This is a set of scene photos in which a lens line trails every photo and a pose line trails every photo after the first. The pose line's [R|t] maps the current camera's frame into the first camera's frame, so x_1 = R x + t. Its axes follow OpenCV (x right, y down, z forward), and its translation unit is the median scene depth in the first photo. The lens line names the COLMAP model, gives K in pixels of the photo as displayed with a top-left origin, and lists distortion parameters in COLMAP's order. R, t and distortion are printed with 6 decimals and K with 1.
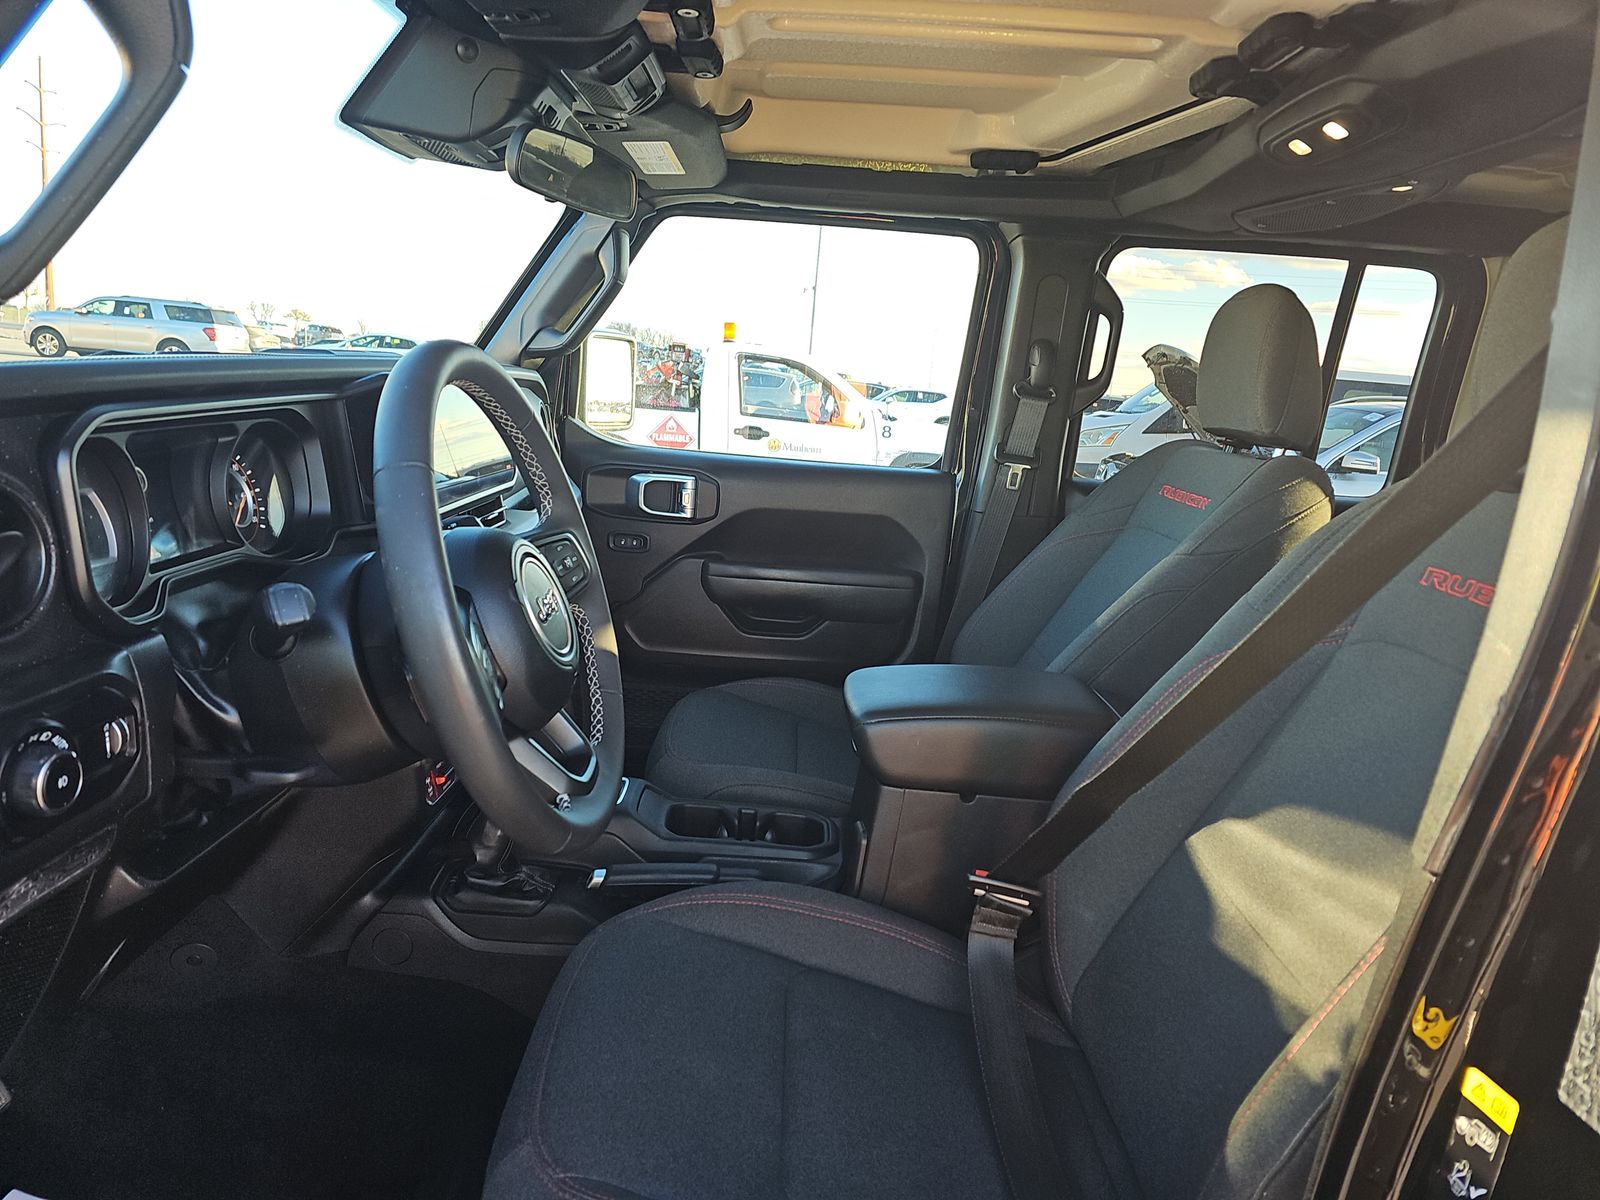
lens RADIAL K [[1073.8, 0, 791.5], [0, 1073.8, 599.8], [0, 0, 1]] dist [0.046012, -0.043083]
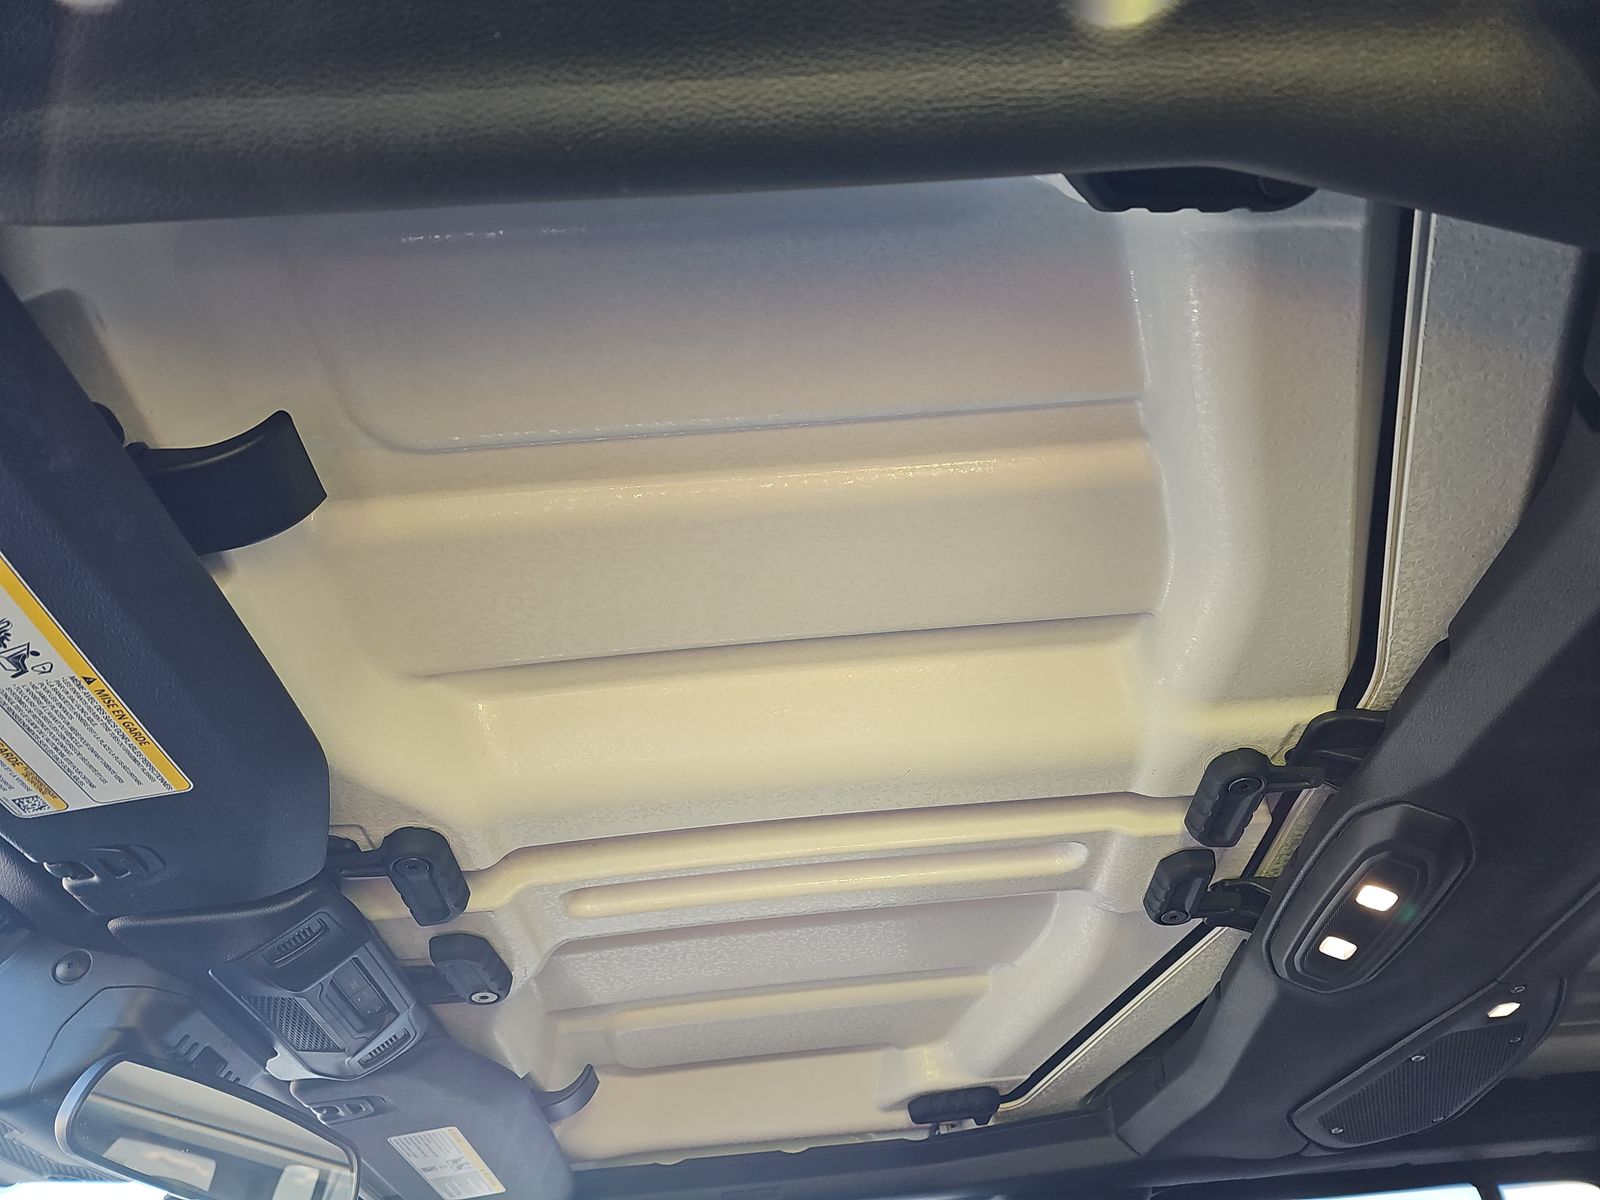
lens RADIAL K [[1073.8, 0, 791.5], [0, 1073.8, 599.8], [0, 0, 1]] dist [0.046012, -0.043083]
pose [[0.989555, -0.119538, 0.080566, 0.093377], [0.135354, 0.578201, -0.804588, -0.037233], [0.049595, 0.807090, 0.588342, 0.382837]]
